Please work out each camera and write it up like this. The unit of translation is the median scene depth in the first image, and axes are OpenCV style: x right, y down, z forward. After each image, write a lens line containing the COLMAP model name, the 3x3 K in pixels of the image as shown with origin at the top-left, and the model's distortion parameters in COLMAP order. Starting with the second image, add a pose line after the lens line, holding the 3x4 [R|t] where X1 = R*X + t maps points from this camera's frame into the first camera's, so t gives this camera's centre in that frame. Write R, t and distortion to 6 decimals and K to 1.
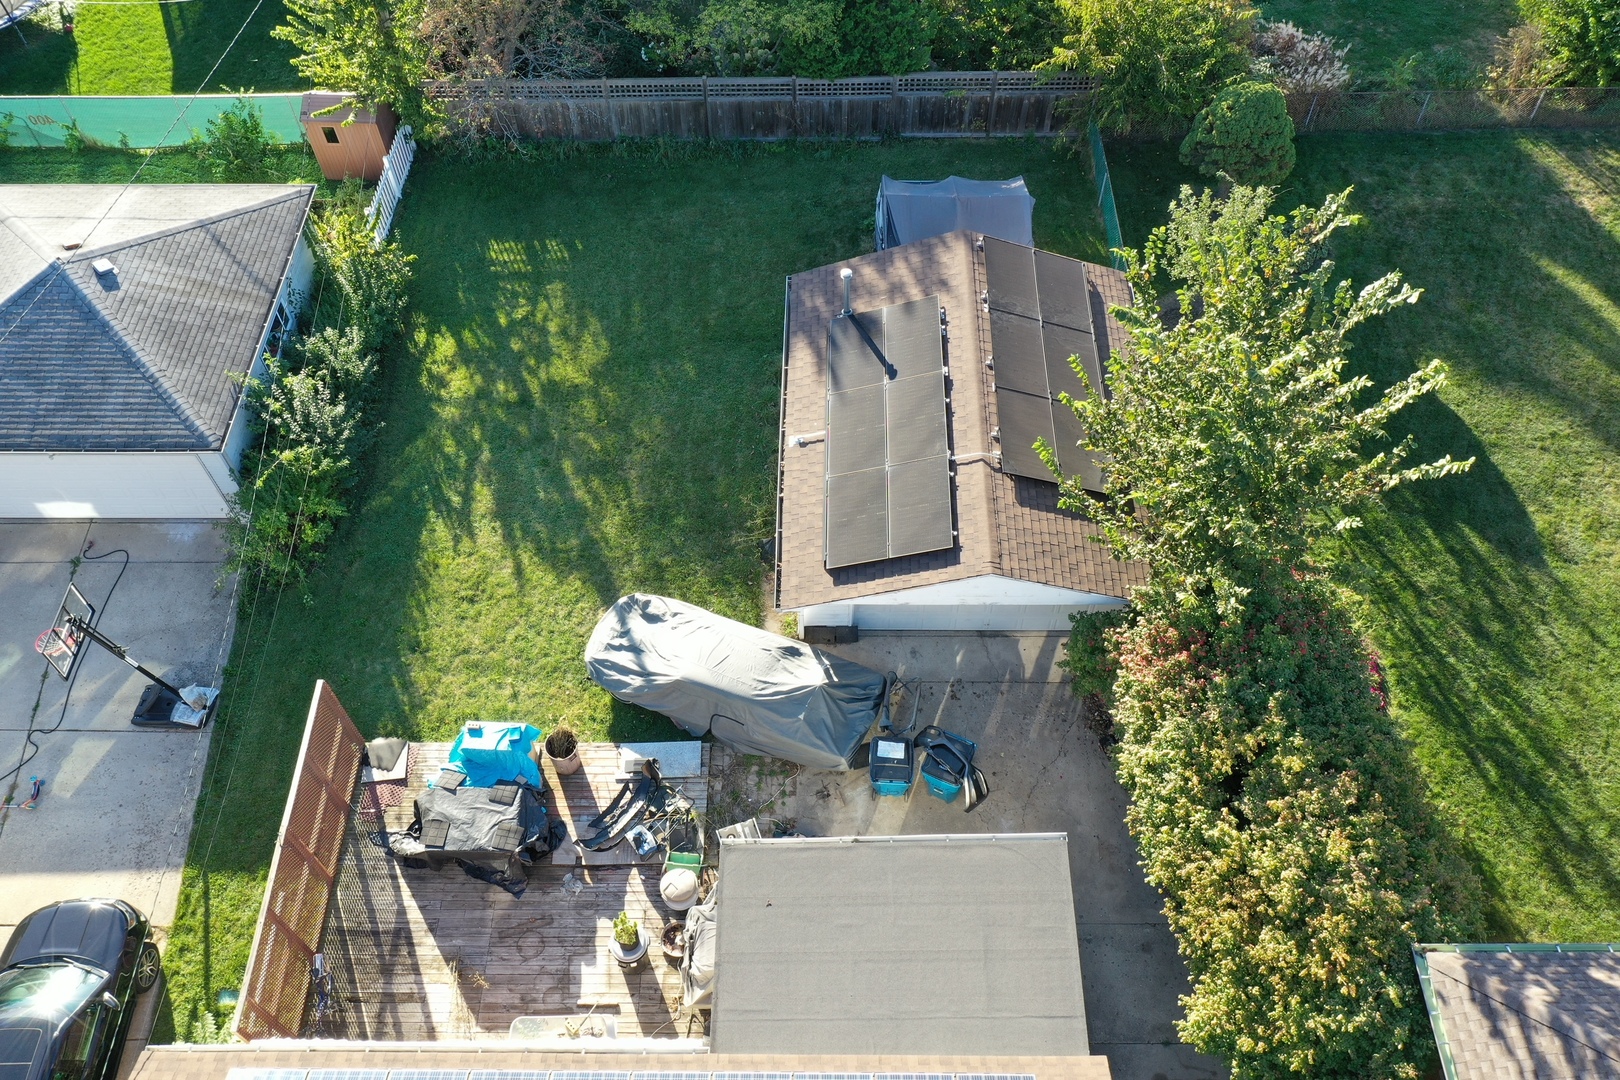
lens RADIAL K [[1283.1, 0, 808.3], [0, 1283.1, 534.8], [0, 0, 1]] dist [0.013879, -0.010131]
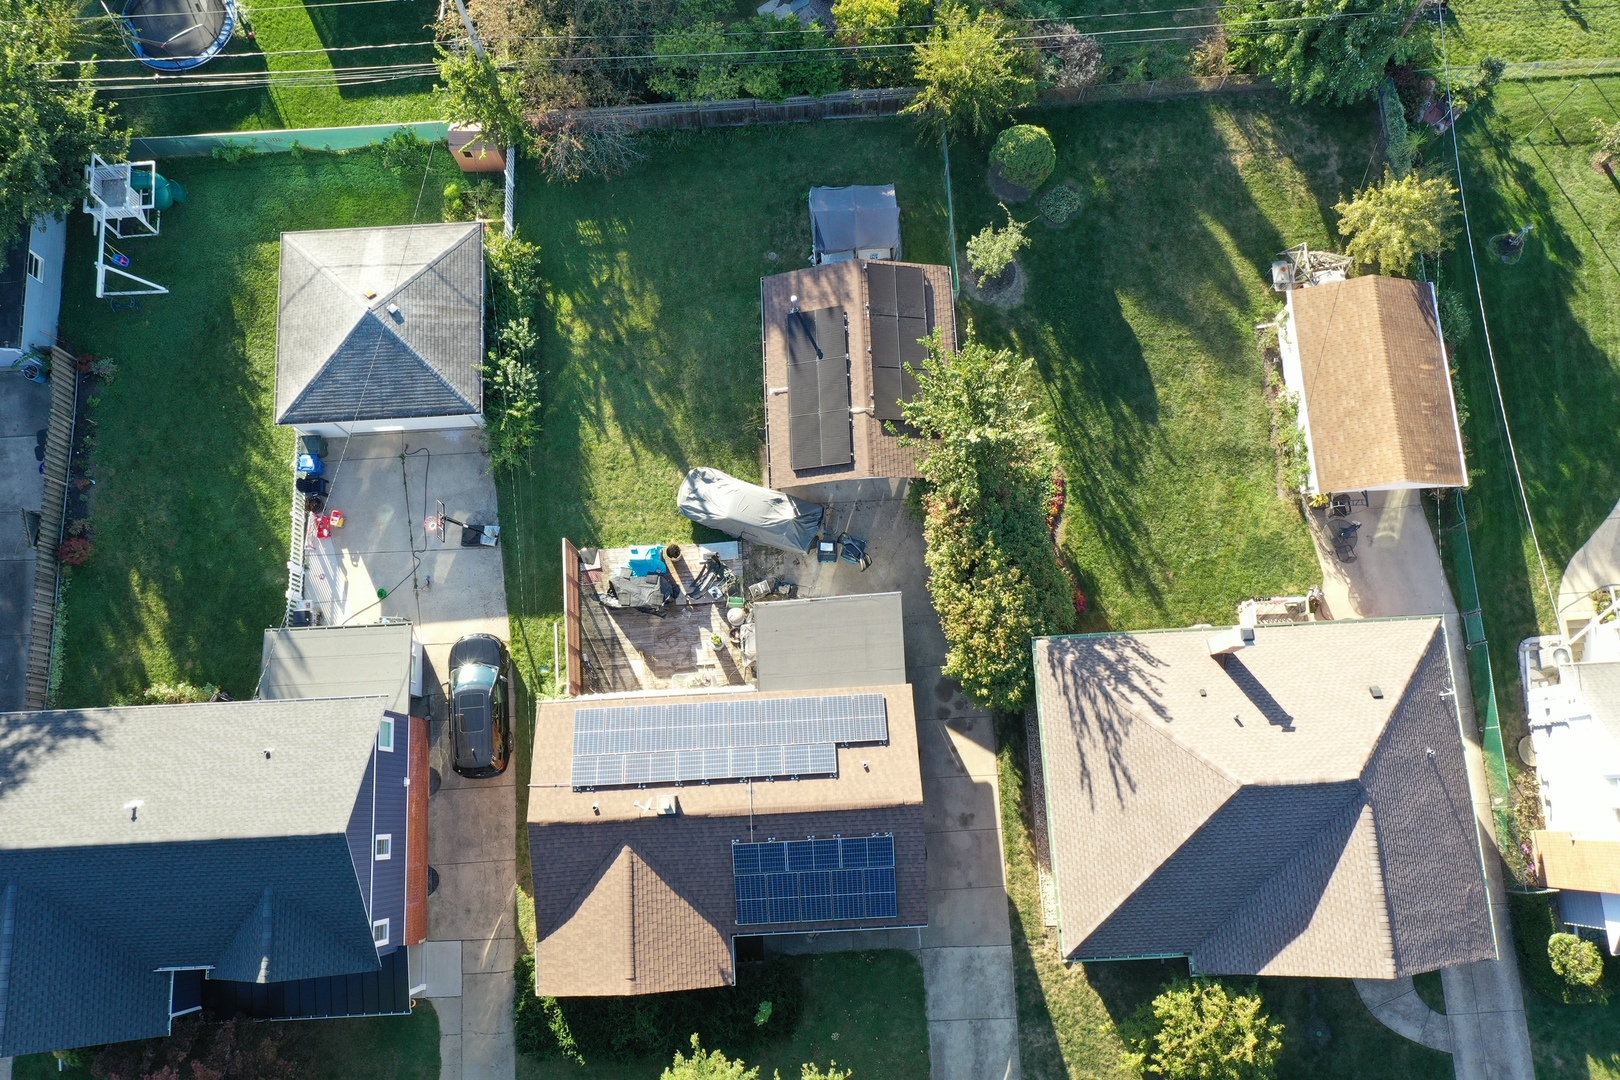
lens RADIAL K [[1283.1, 0, 809.9], [0, 1283.1, 540.1], [0, 0, 1]] dist [0.013879, -0.010131]
pose [[0.998206, -0.058923, 0.010610, 0.012960], [0.049847, 0.916089, 0.397866, -0.654648], [-0.033164, -0.396623, 0.917382, -0.909972]]
